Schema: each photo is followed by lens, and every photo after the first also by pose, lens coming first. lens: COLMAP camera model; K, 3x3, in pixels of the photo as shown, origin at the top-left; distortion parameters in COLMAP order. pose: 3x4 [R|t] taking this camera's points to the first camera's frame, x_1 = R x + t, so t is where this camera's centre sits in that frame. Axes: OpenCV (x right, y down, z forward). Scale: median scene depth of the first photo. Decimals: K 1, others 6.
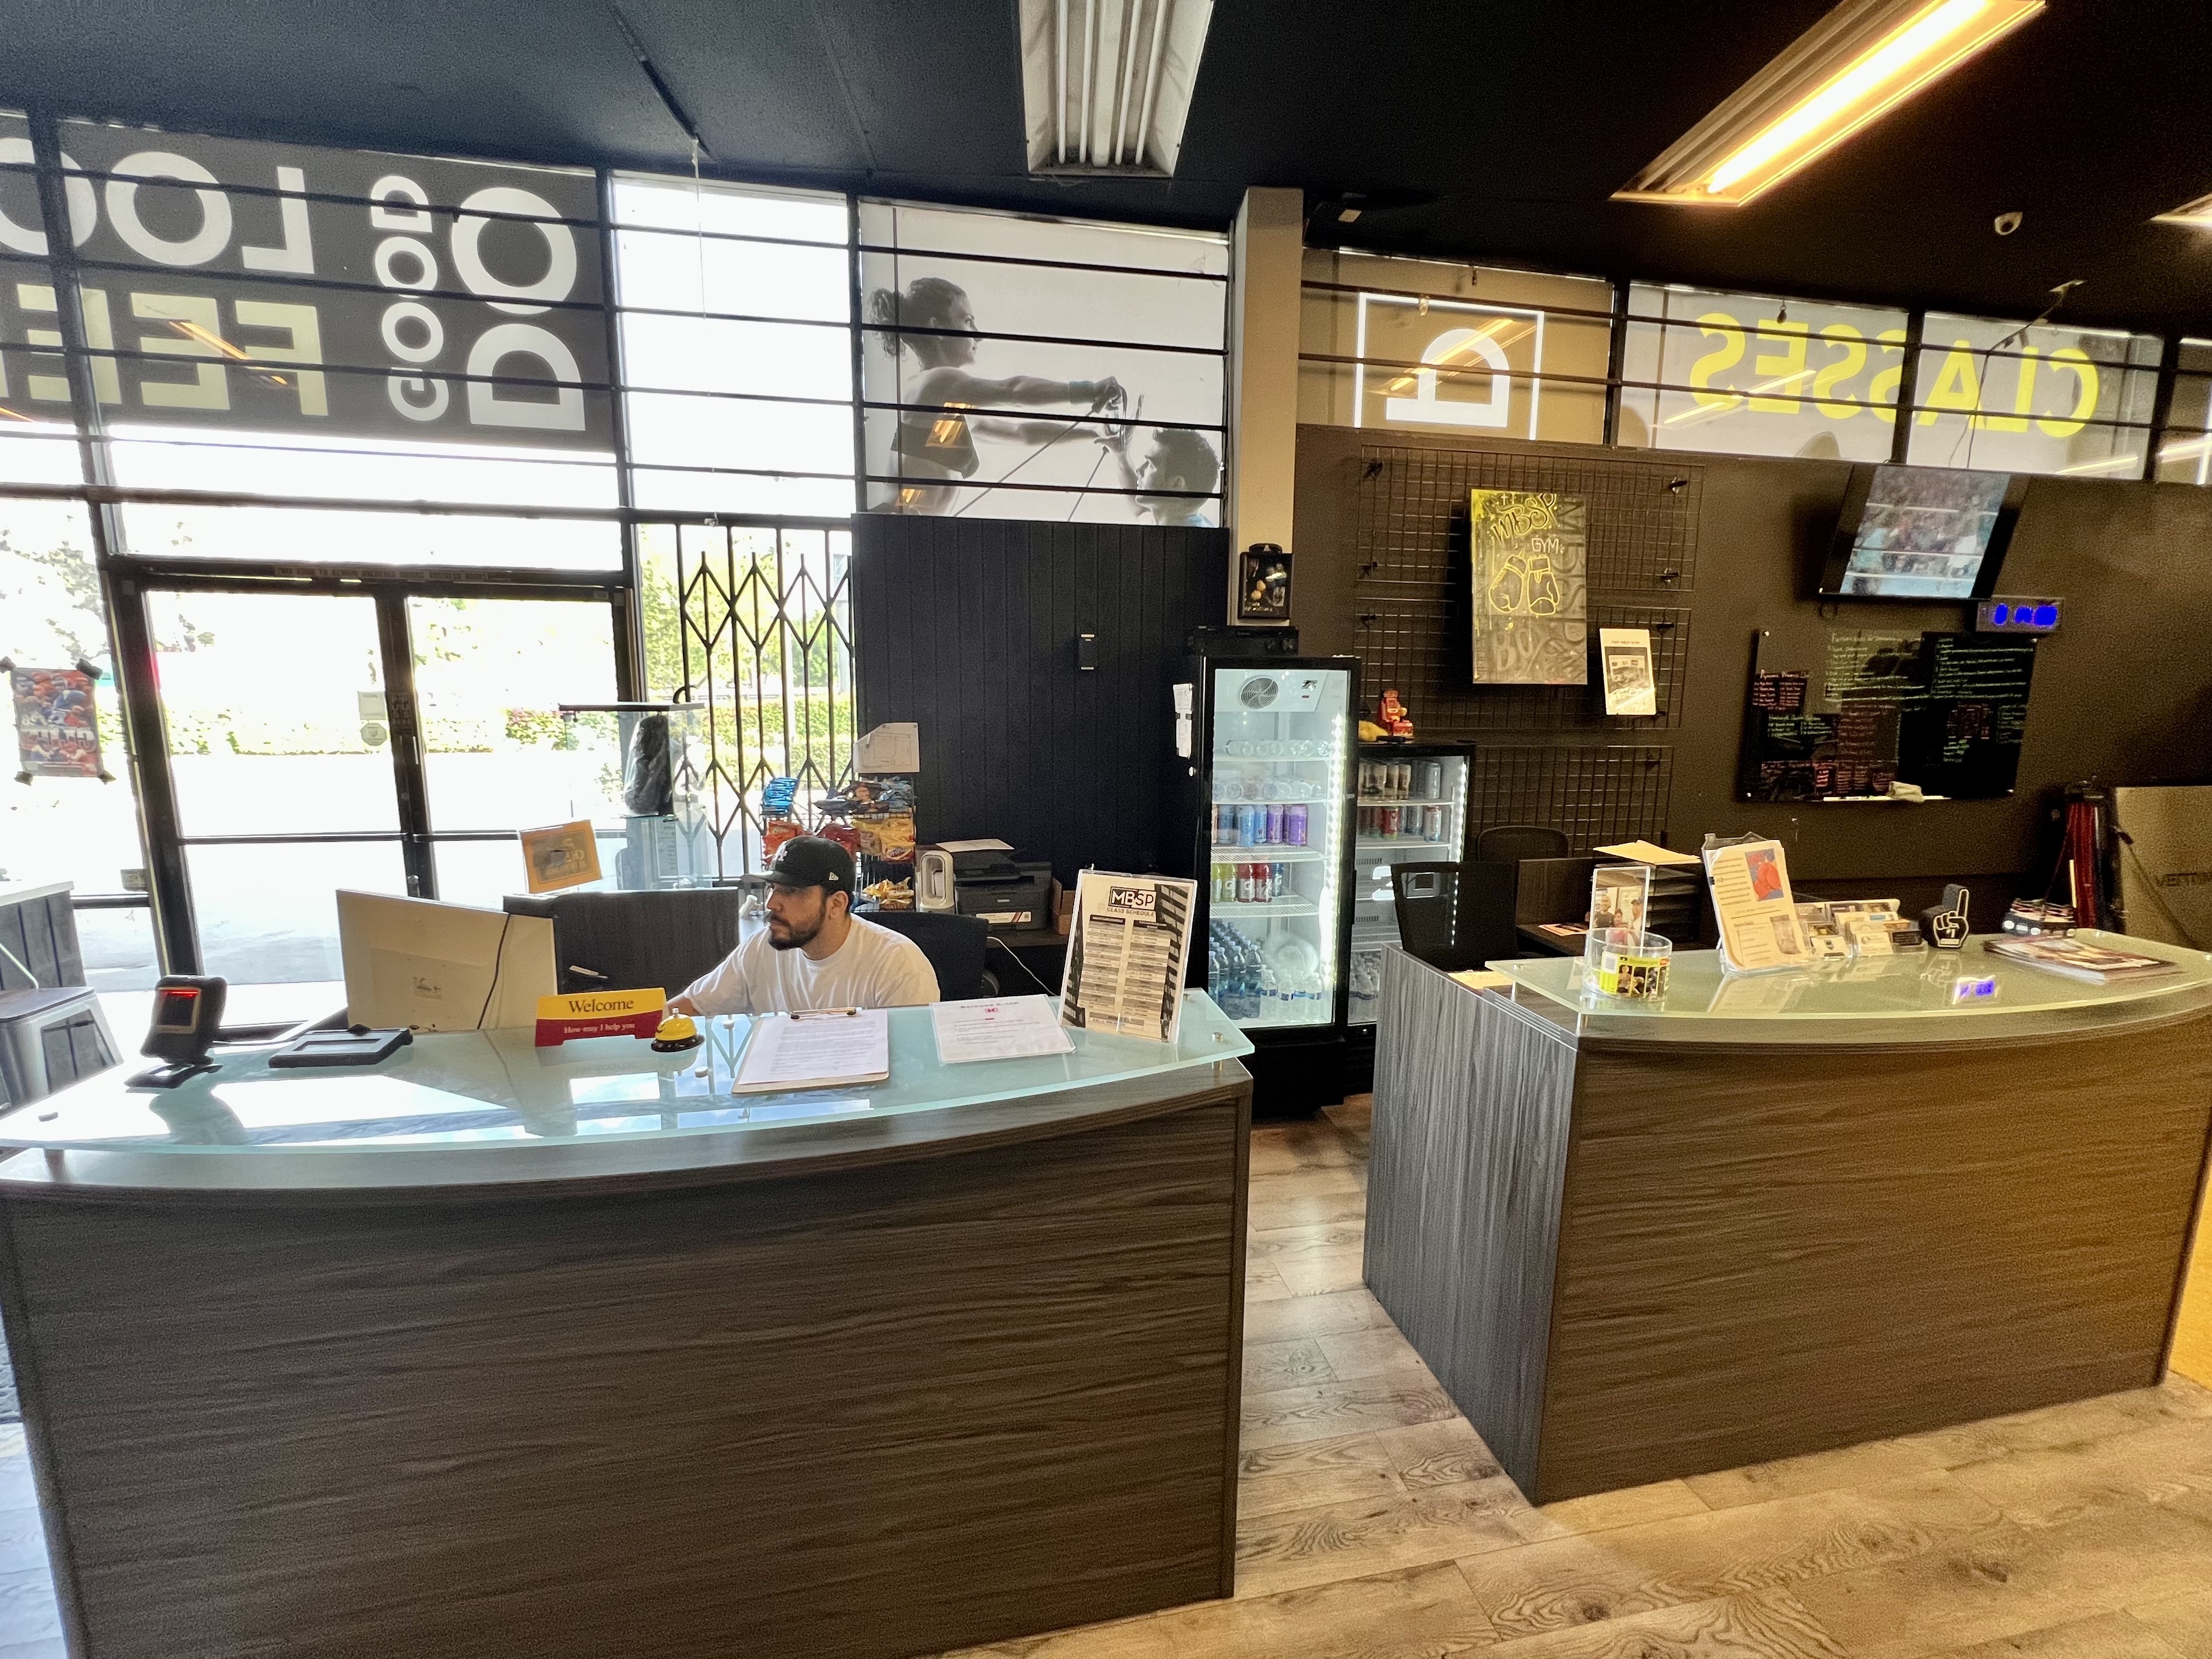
lens RADIAL K [[889.3, 0, 1107.3], [0, 889.3, 821.1], [0, 0, 1]] dist [-0.002063, 0.000439]
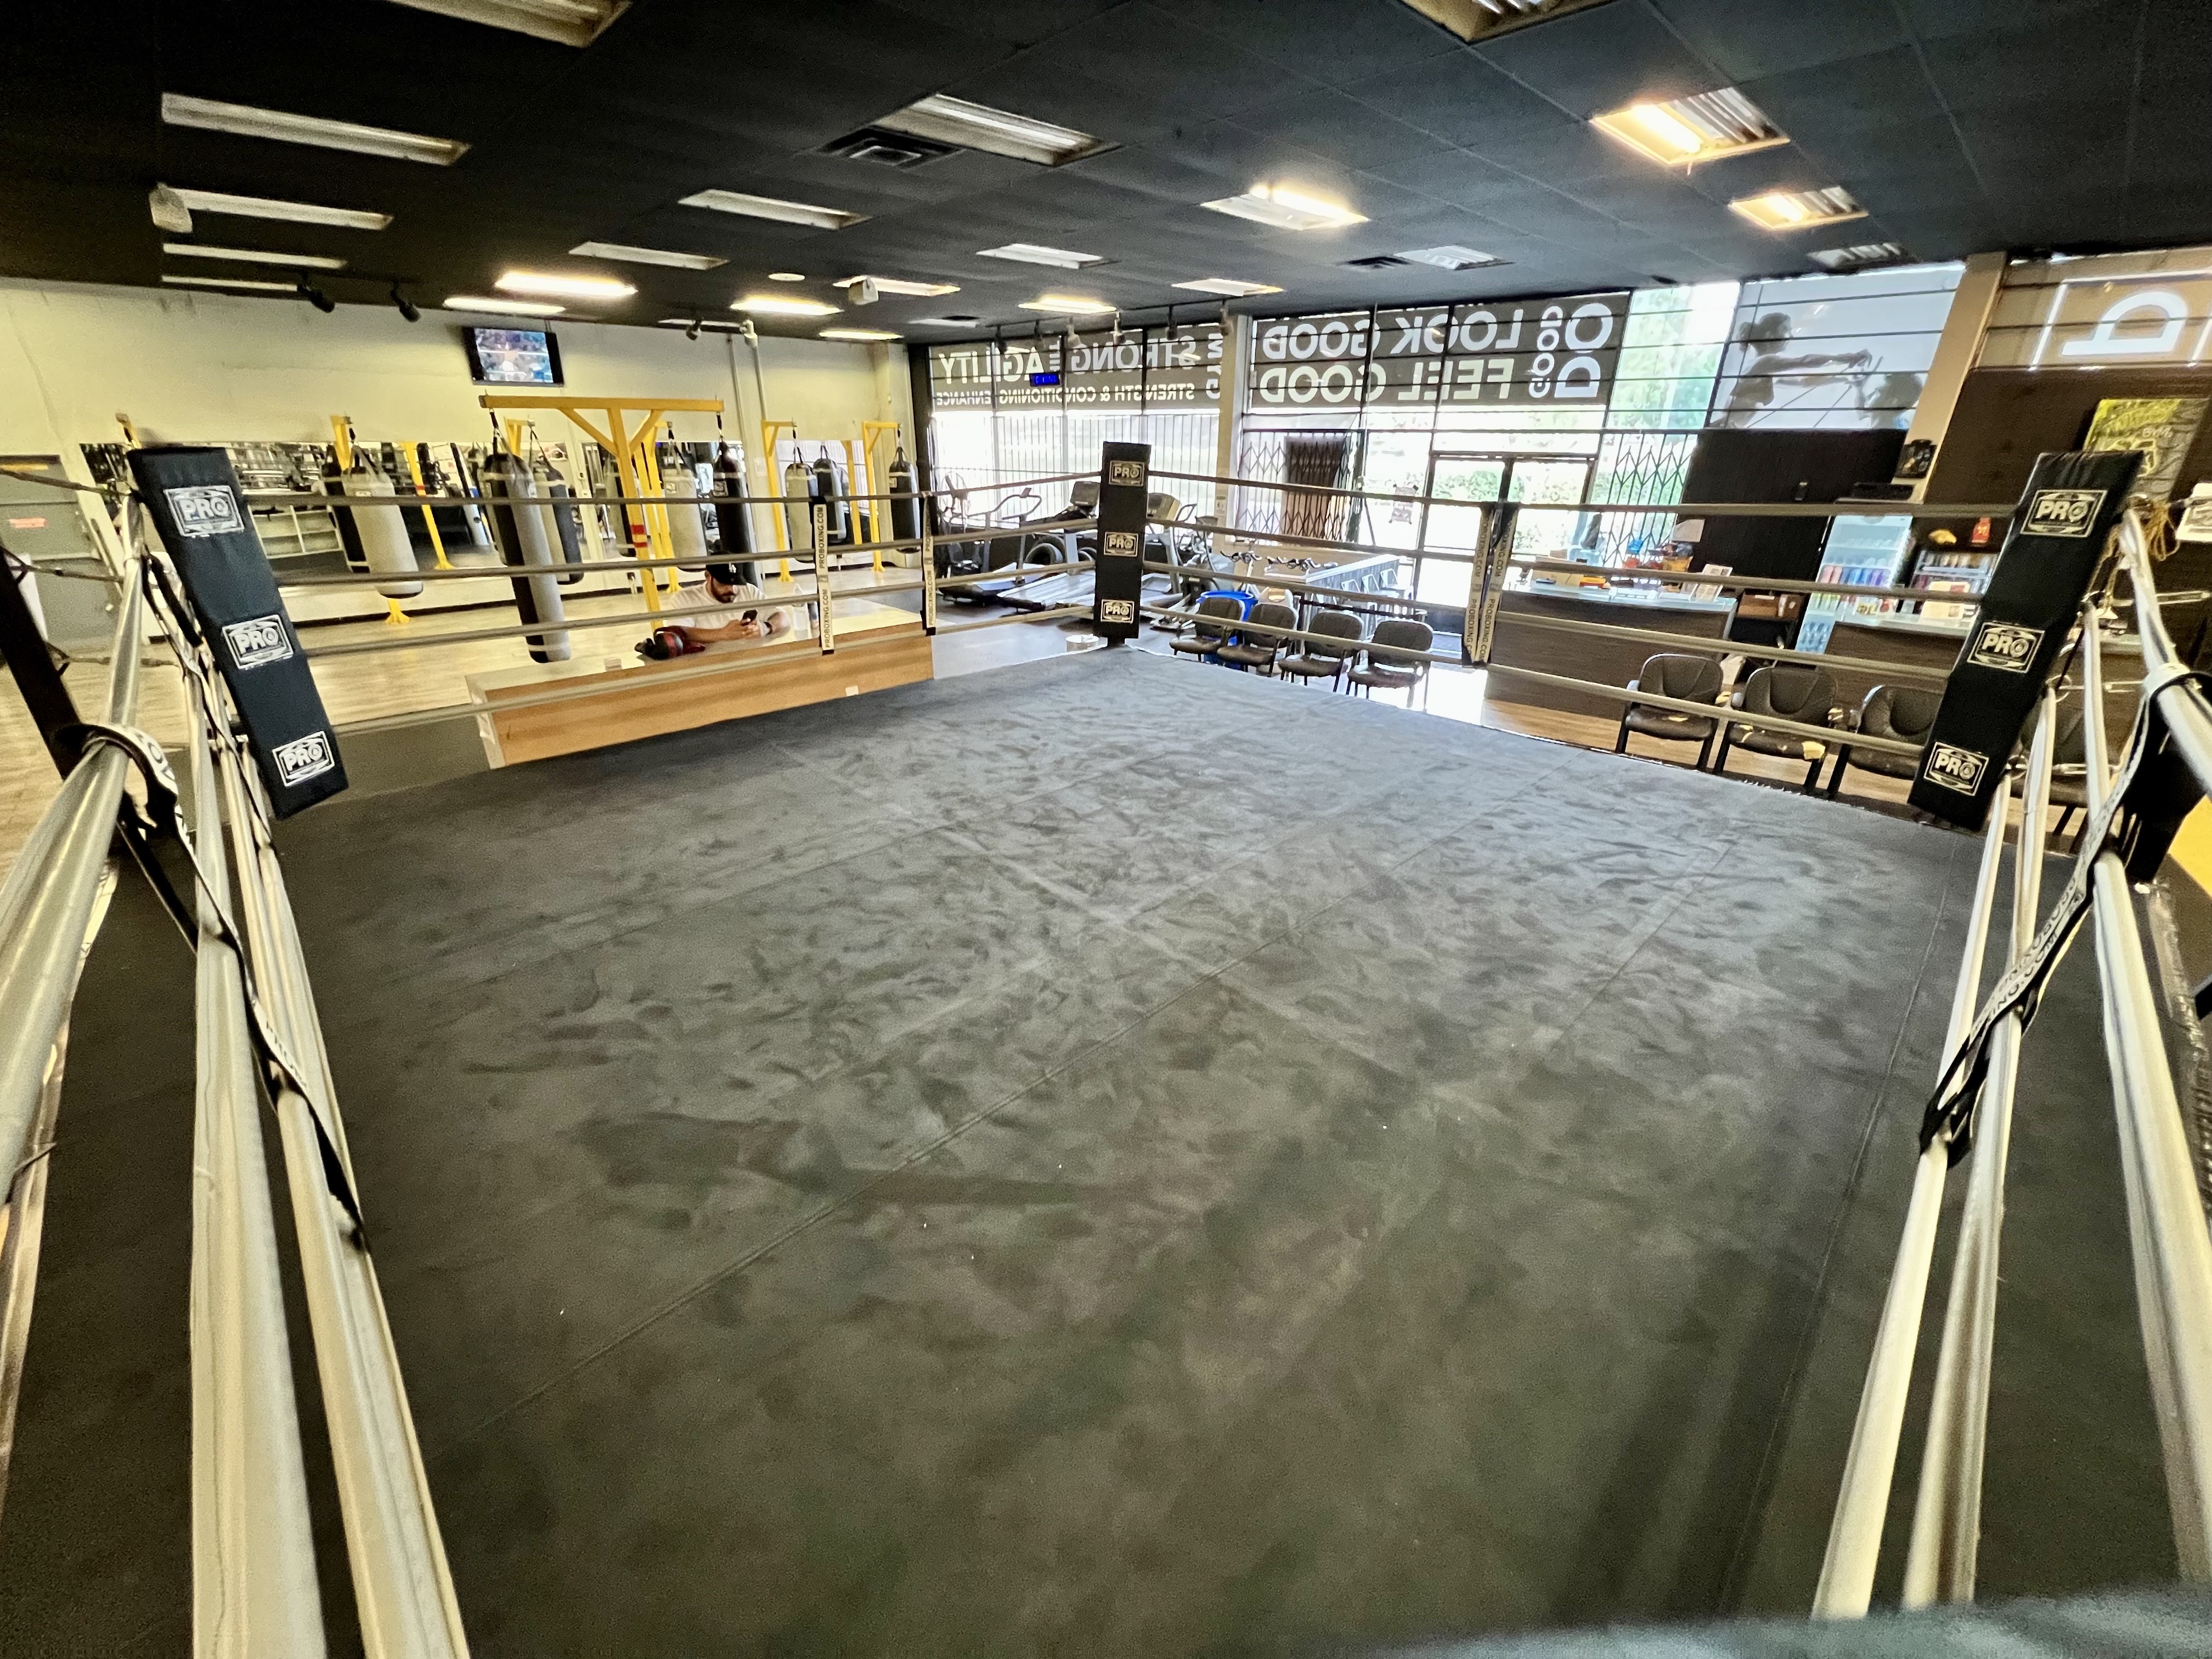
lens RADIAL K [[884.1, 0, 1102.4], [0, 884.1, 824.5], [0, 0, 1]] dist [-0.002272, 0.000143]
pose [[0.656061, 0.298060, -0.693358, 0.638918], [-0.116345, 0.947670, 0.297296, 0.153211], [0.745686, -0.114375, 0.656407, -1.934124]]
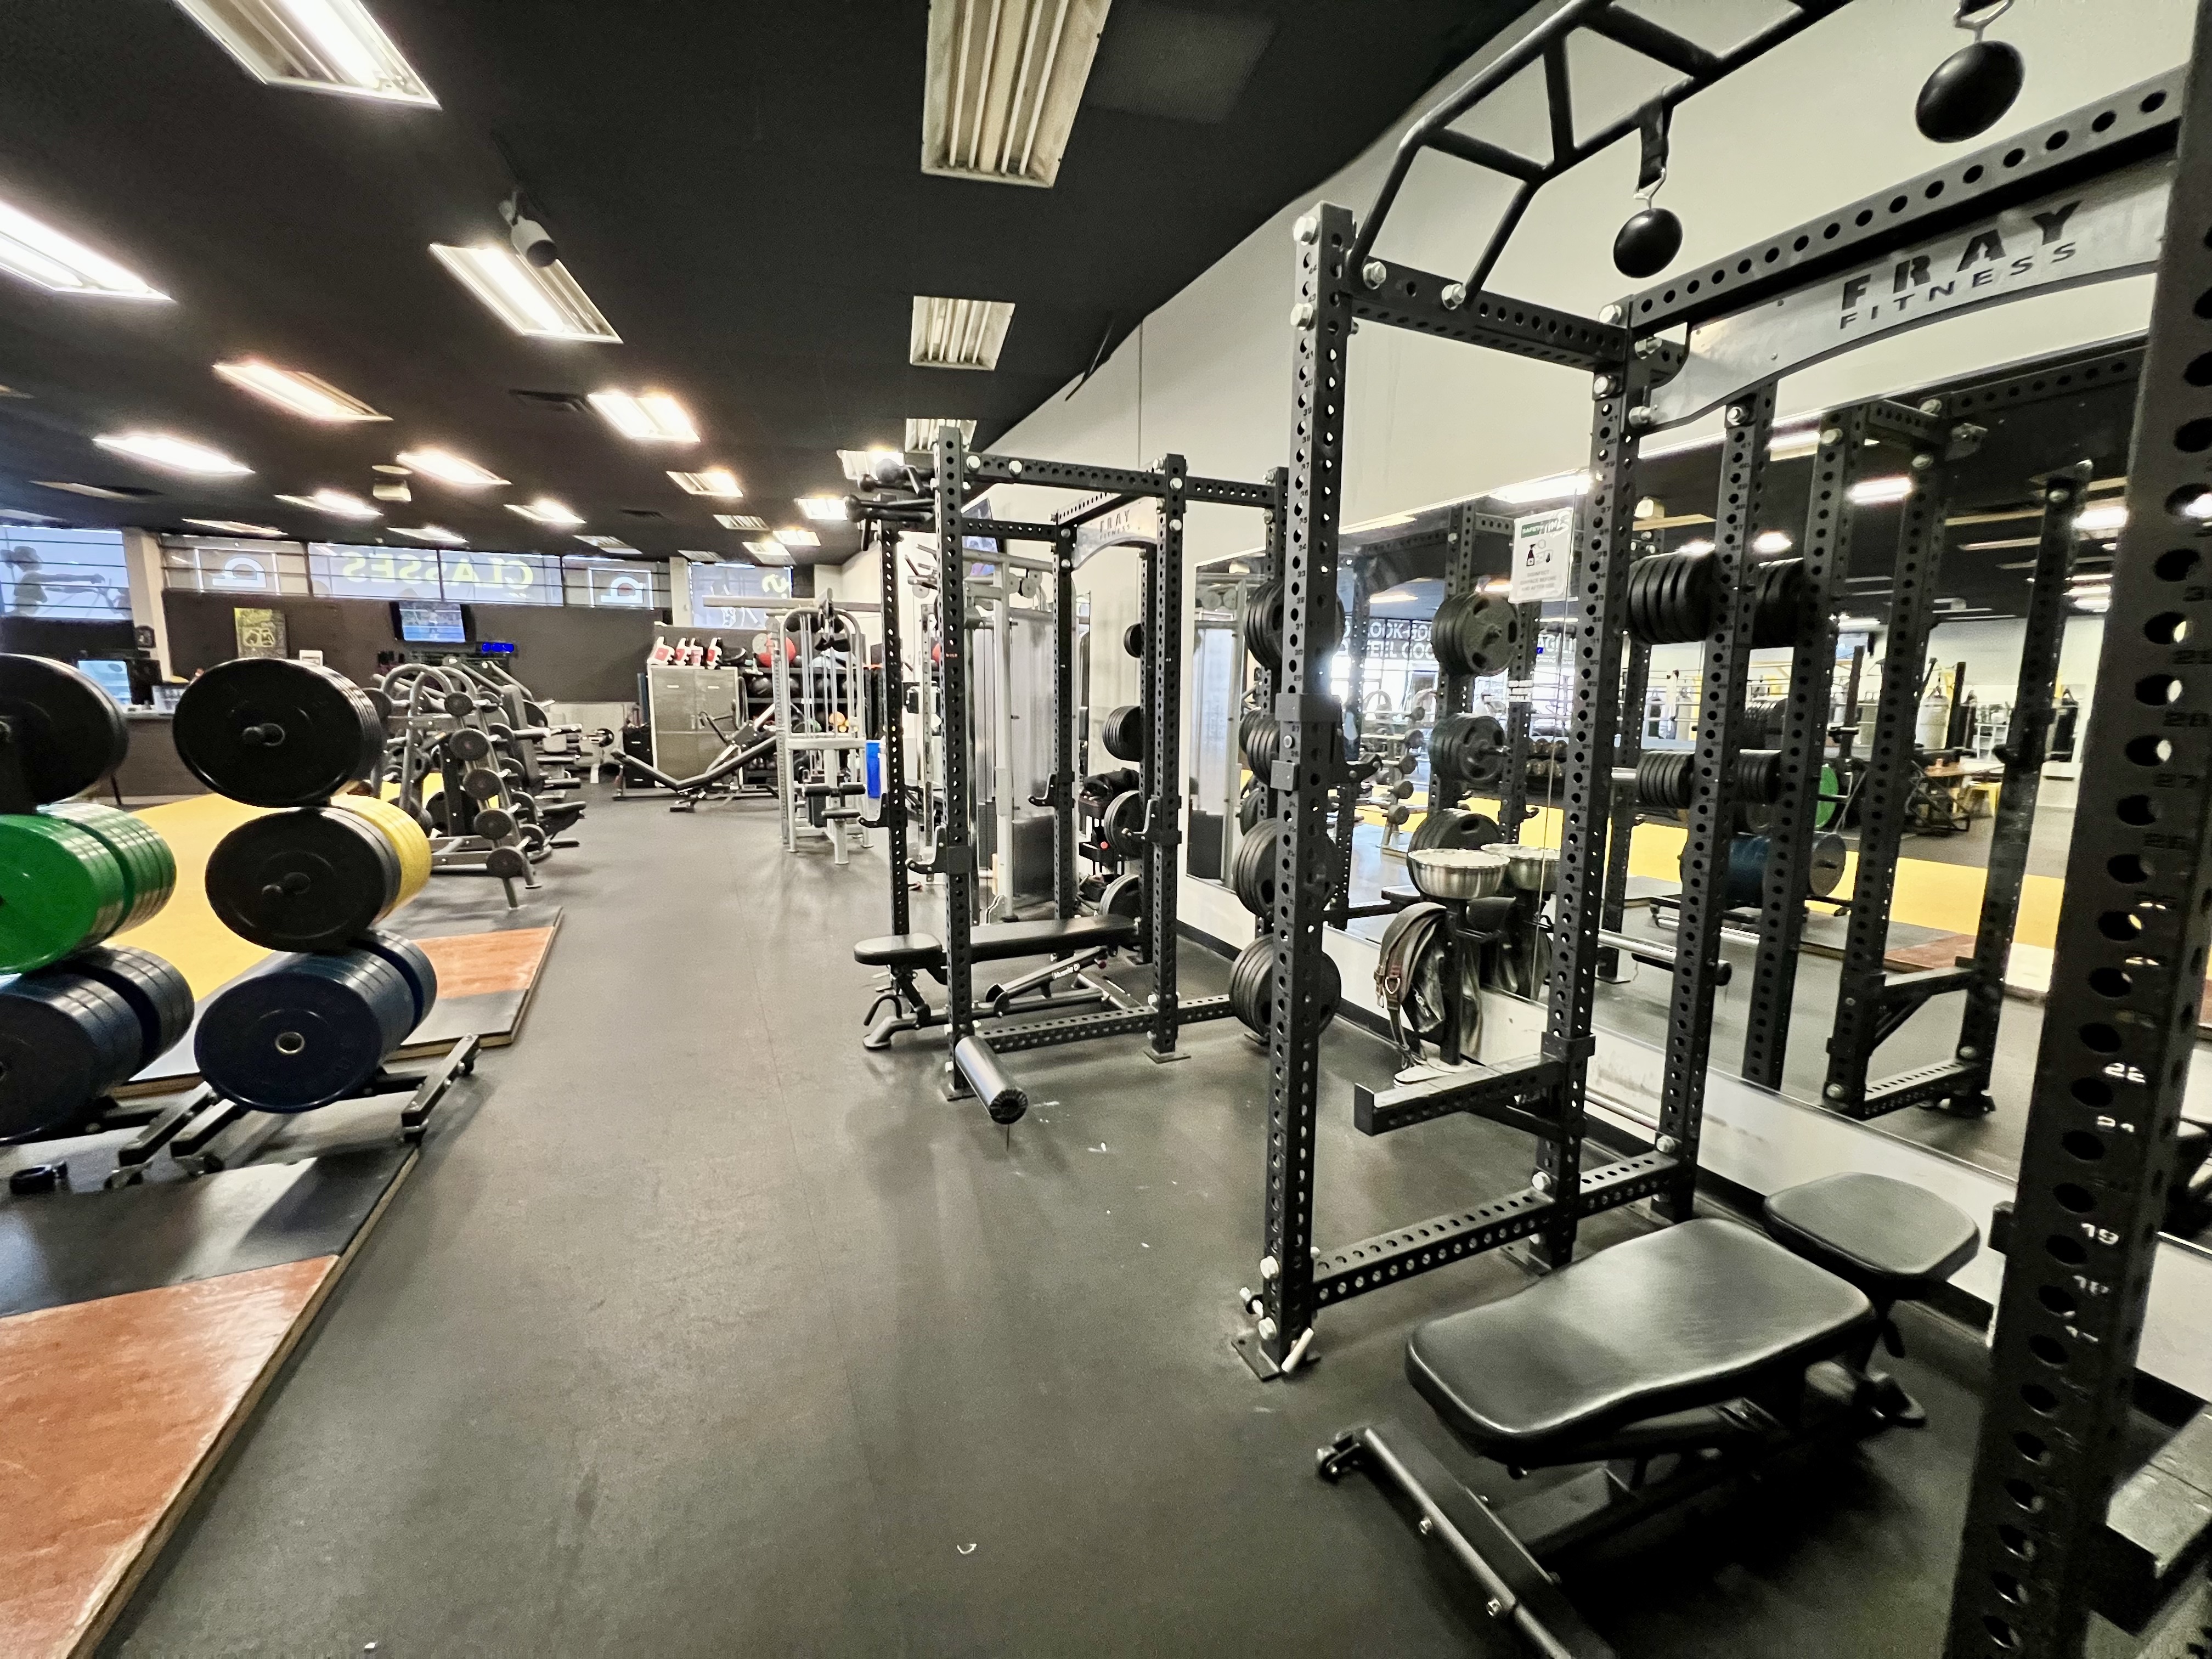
lens RADIAL K [[885.8, 0, 1104.5], [0, 885.8, 824.8], [0, 0, 1]] dist [-0.001168, -0.000388]
pose [[0.981014, -0.026511, 0.192115, 3.289391], [0.028102, 0.999590, -0.005558, 0.610079], [-0.191889, 0.010851, 0.981357, -3.203009]]
